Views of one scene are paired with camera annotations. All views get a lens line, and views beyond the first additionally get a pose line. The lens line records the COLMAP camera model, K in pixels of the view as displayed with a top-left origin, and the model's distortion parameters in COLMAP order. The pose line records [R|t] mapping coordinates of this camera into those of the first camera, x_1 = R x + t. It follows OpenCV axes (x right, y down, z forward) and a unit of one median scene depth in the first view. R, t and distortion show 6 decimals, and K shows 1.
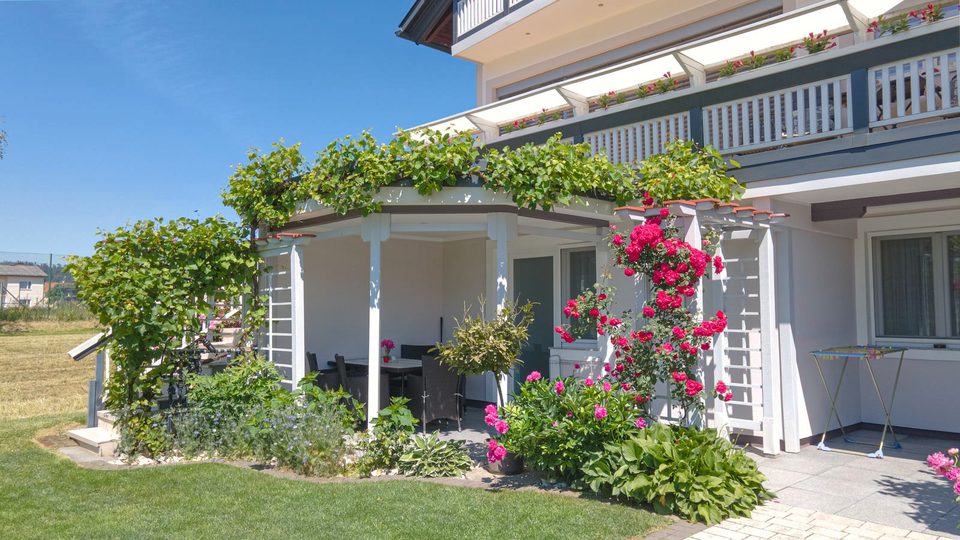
lens RADIAL K [[702.6, 0, 477.6], [0, 702.6, 271.0], [0, 0, 1]] dist [0.034247, 0.022413]
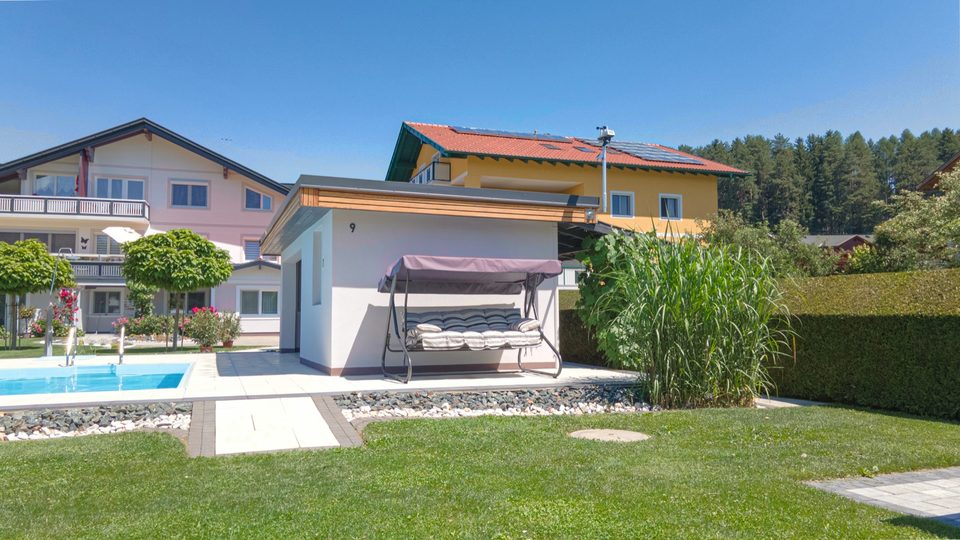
lens RADIAL K [[702.6, 0, 477.6], [0, 702.6, 271.0], [0, 0, 1]] dist [0.034247, 0.022413]
pose [[0.437266, 0.059423, 0.897367, -2.899620], [-0.050702, 0.997857, -0.041372, -0.135182], [-0.897902, -0.027407, 0.439342, -3.768188]]
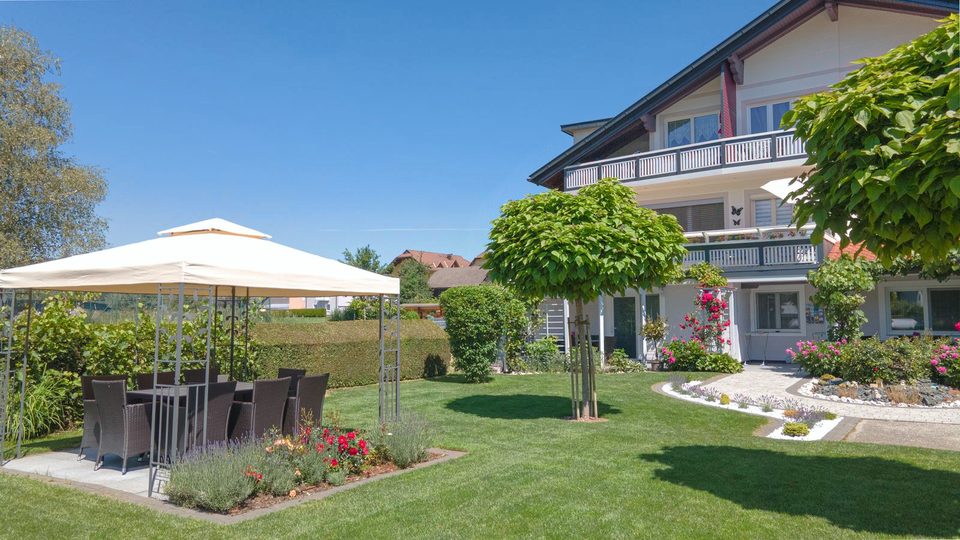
lens RADIAL K [[702.6, 0, 477.6], [0, 702.6, 271.0], [0, 0, 1]] dist [0.034247, 0.022413]
pose [[0.974760, 0.017130, 0.222595, -1.309740], [-0.013501, 0.999750, -0.017814, -0.081336], [-0.222845, 0.014359, 0.974748, -1.691800]]
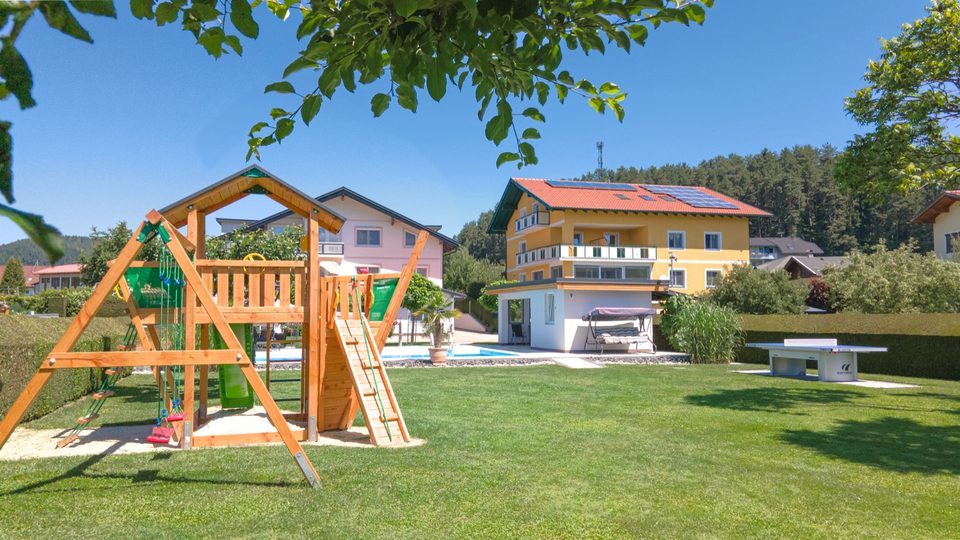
lens RADIAL K [[702.6, 0, 477.6], [0, 702.6, 271.0], [0, 0, 1]] dist [0.034247, 0.022413]
pose [[0.498017, 0.056179, 0.865346, -5.173232], [-0.049608, 0.998111, -0.036248, -0.241080], [-0.865747, -0.024876, 0.499863, -4.313690]]
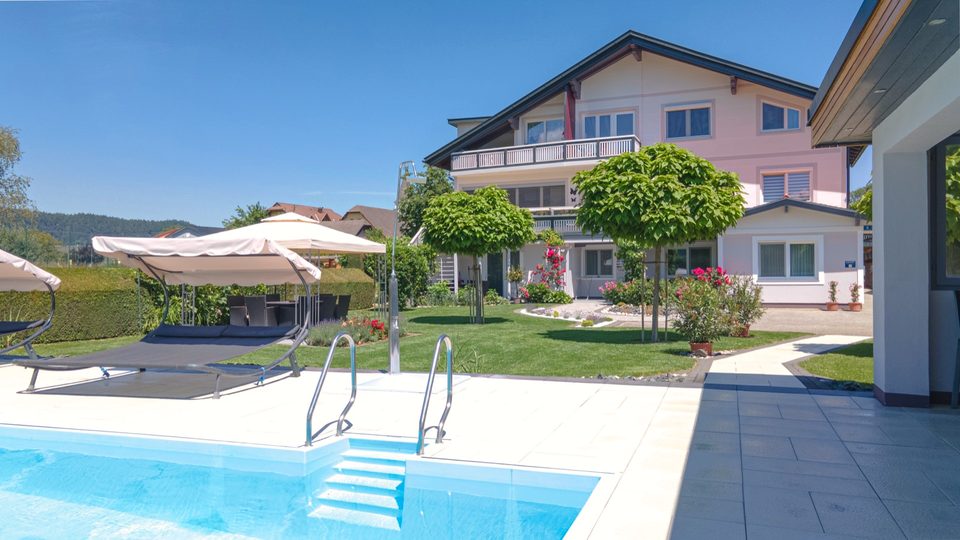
lens RADIAL K [[702.6, 0, 477.6], [0, 702.6, 271.0], [0, 0, 1]] dist [0.034247, 0.022413]
pose [[0.913789, -0.000338, 0.406189, -1.845415], [-0.020333, 0.998708, 0.046573, -0.117967], [-0.405680, -0.050817, 0.912601, -2.718989]]
